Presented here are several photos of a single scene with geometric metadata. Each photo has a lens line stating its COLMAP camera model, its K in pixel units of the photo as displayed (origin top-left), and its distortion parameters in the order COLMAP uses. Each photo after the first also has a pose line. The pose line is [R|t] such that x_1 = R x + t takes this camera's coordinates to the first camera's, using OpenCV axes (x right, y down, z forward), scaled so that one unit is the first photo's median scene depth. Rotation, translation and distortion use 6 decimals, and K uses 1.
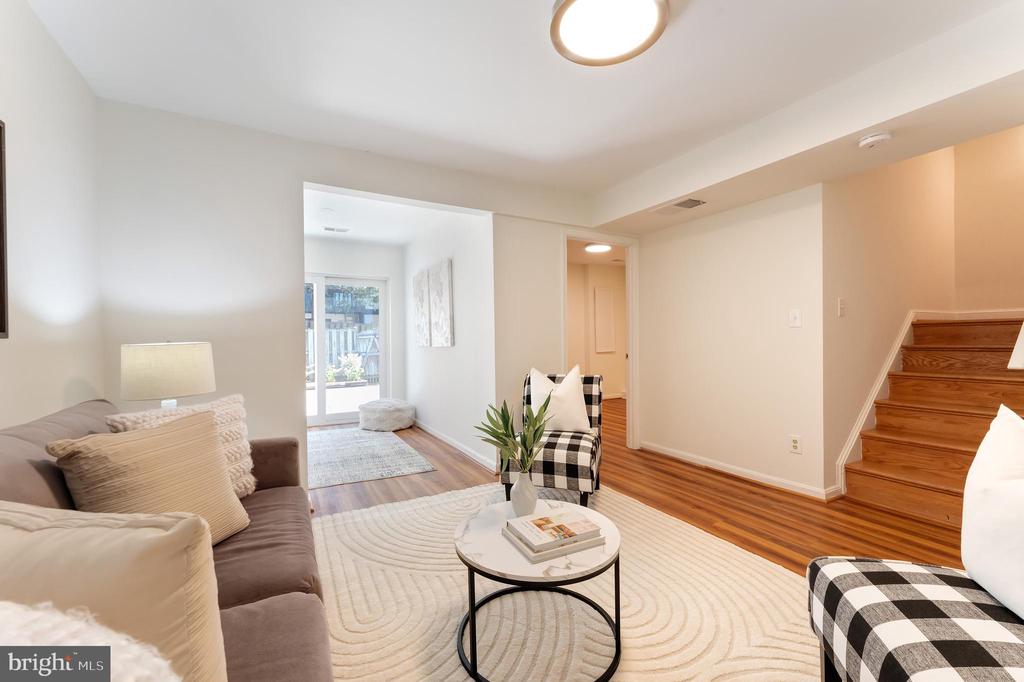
lens RADIAL K [[411.2, 0, 510.6], [0, 411.2, 339.4], [0, 0, 1]] dist [0.000982, 0.000102]
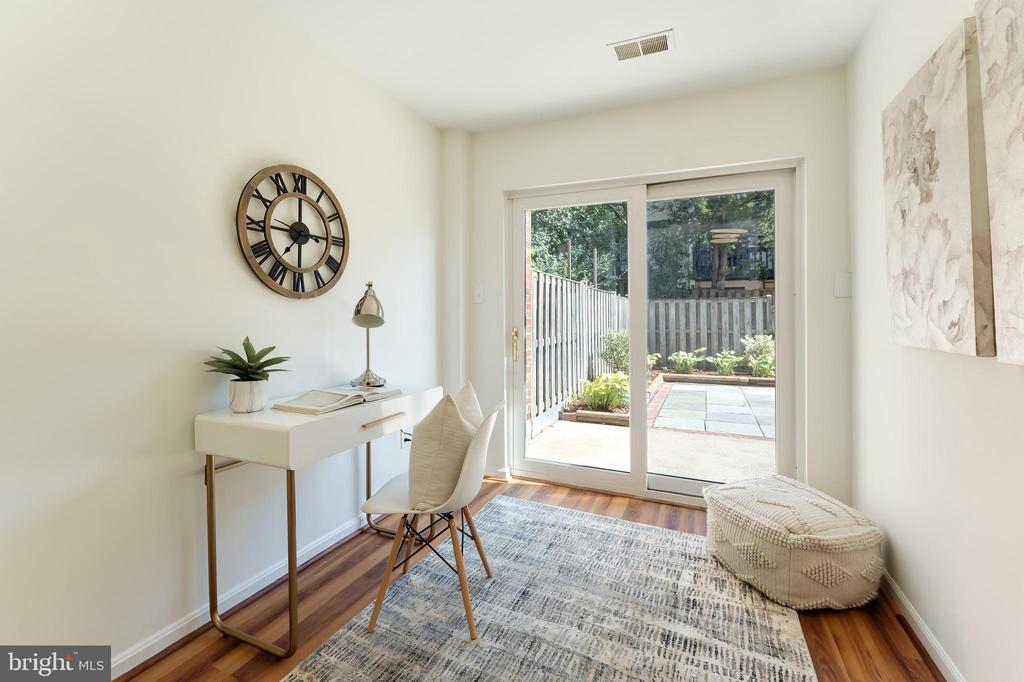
lens RADIAL K [[440.1, 0, 503.7], [0, 440.1, 312.1], [0, 0, 1]] dist [-0.001973, -0.000168]
pose [[0.592327, 0.005019, -0.805682, -0.060669], [-0.005556, 0.999982, 0.002145, -0.002424], [0.805679, 0.003206, 0.592344, 0.250442]]
